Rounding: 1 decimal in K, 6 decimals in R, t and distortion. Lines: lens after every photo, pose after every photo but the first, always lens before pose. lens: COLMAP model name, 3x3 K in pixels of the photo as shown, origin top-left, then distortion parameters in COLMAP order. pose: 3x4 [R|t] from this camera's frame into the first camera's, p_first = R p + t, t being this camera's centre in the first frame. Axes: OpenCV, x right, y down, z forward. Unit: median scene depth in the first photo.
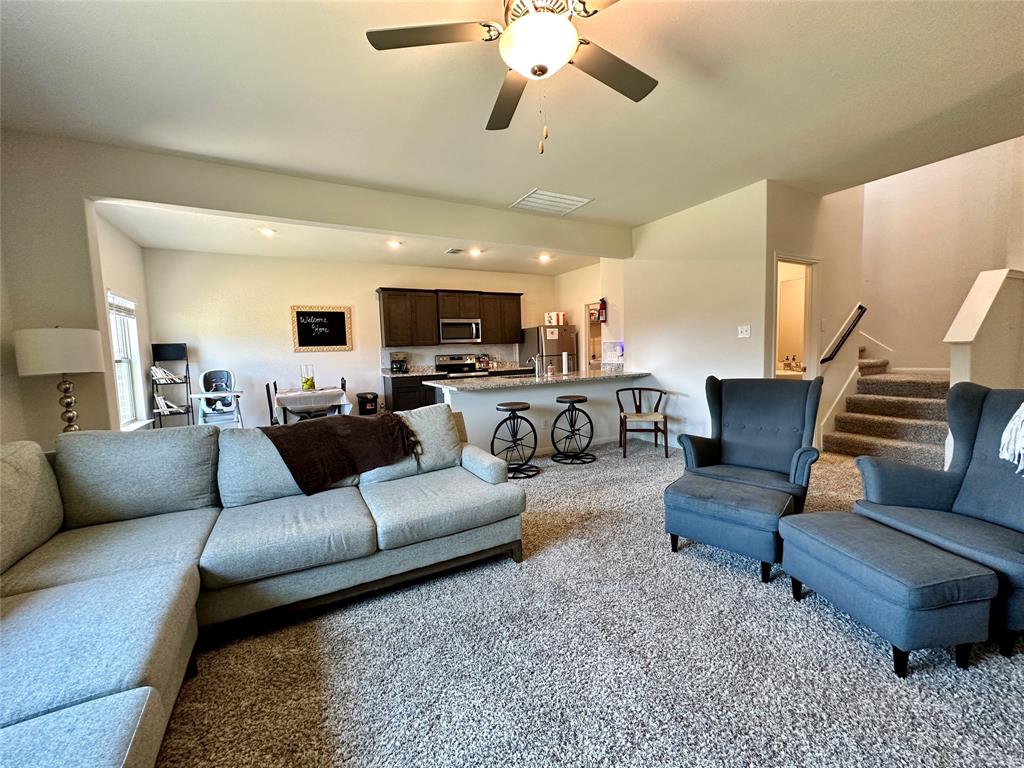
lens RADIAL K [[410.7, 0, 510.9], [0, 410.7, 382.4], [0, 0, 1]] dist [0.000264, 0.000198]
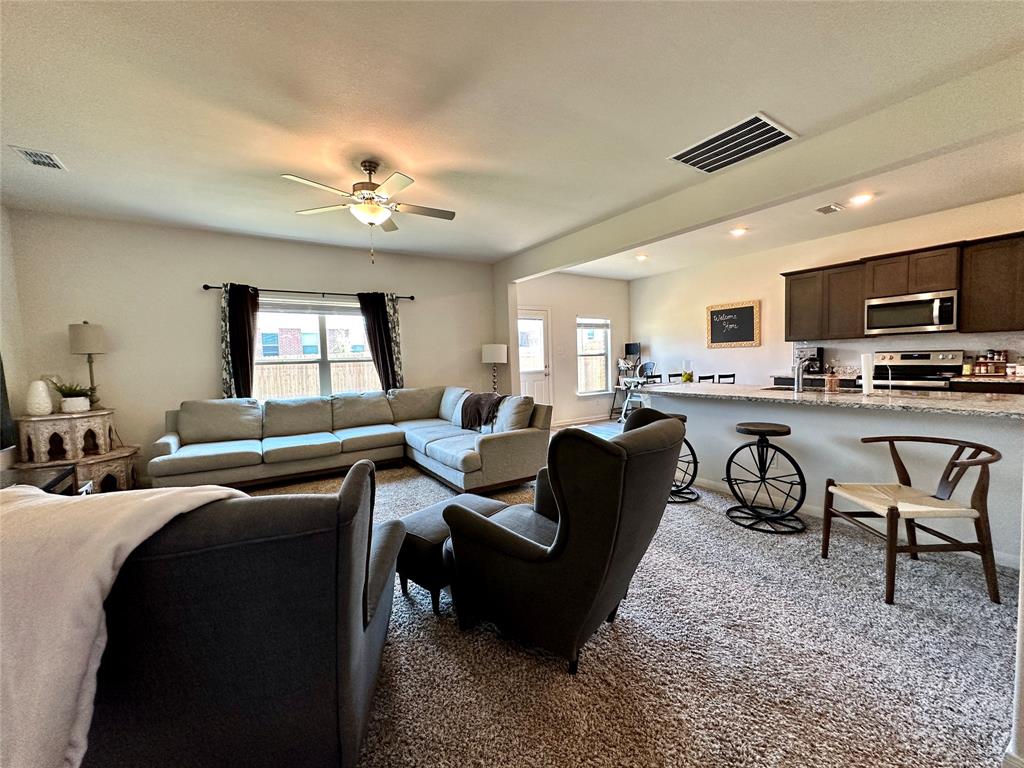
lens RADIAL K [[410.7, 0, 510.9], [0, 410.7, 382.4], [0, 0, 1]] dist [0.000264, 0.000198]
pose [[0.079437, 0.087718, -0.992973, 0.514002], [-0.048675, 0.995274, 0.084027, -0.047025], [0.995651, 0.041658, 0.083331, 0.364316]]
